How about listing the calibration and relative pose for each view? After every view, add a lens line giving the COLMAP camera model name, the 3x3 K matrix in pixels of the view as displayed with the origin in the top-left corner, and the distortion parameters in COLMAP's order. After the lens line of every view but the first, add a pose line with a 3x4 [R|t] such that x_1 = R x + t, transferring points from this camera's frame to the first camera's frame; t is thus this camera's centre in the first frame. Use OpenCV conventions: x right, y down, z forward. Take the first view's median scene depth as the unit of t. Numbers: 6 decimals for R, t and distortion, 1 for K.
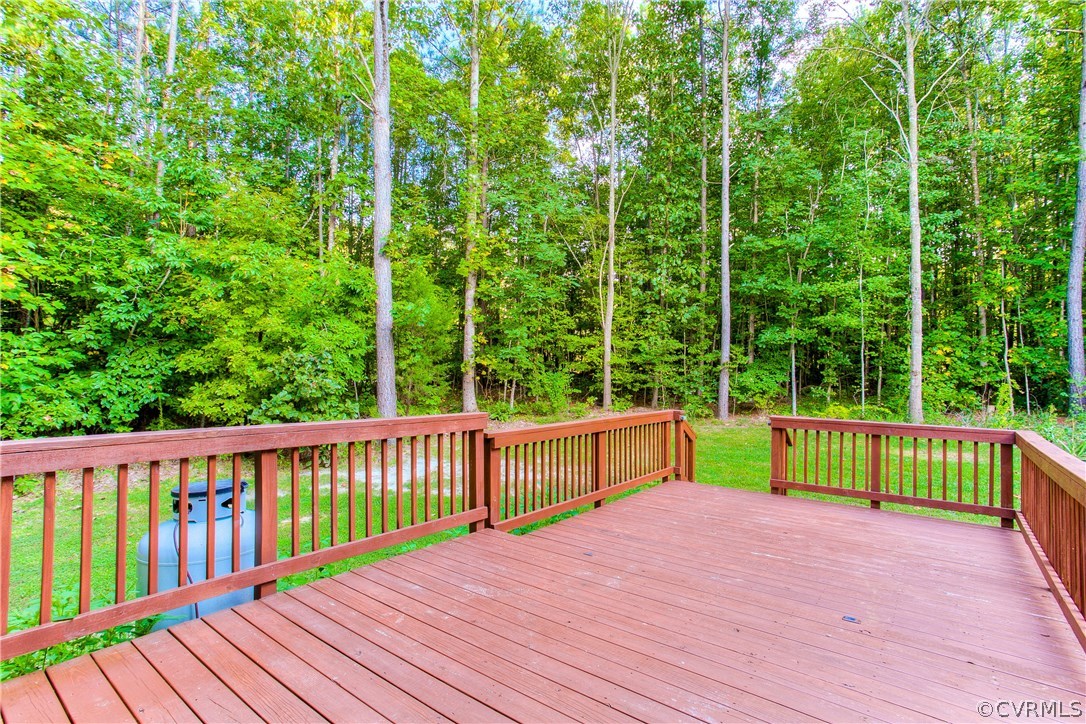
lens RADIAL K [[525.4, 0, 557.0], [0, 525.4, 350.7], [0, 0, 1]] dist [-0.053205, 0.033503]
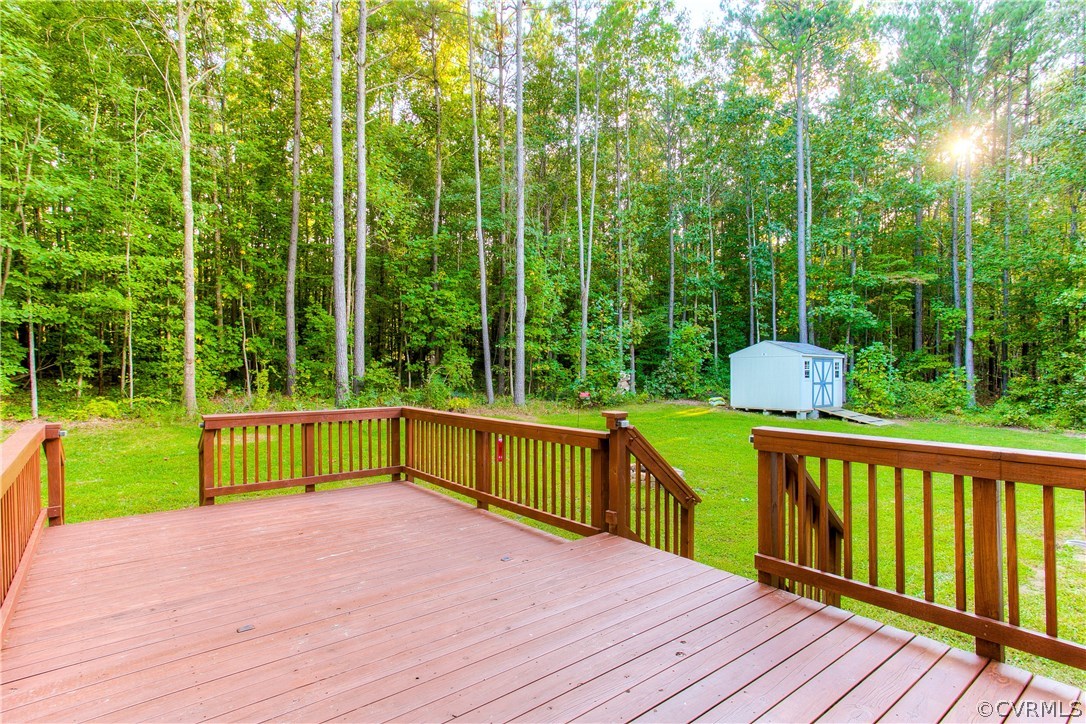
lens RADIAL K [[548.5, 0, 515.1], [0, 548.5, 354.5], [0, 0, 1]] dist [-0.002193, 0.000475]
pose [[0.283619, 0.000589, 0.958937, -0.349981], [-0.036242, 0.999292, 0.010105, -0.006546], [-0.958252, -0.037620, 0.283439, 0.276655]]
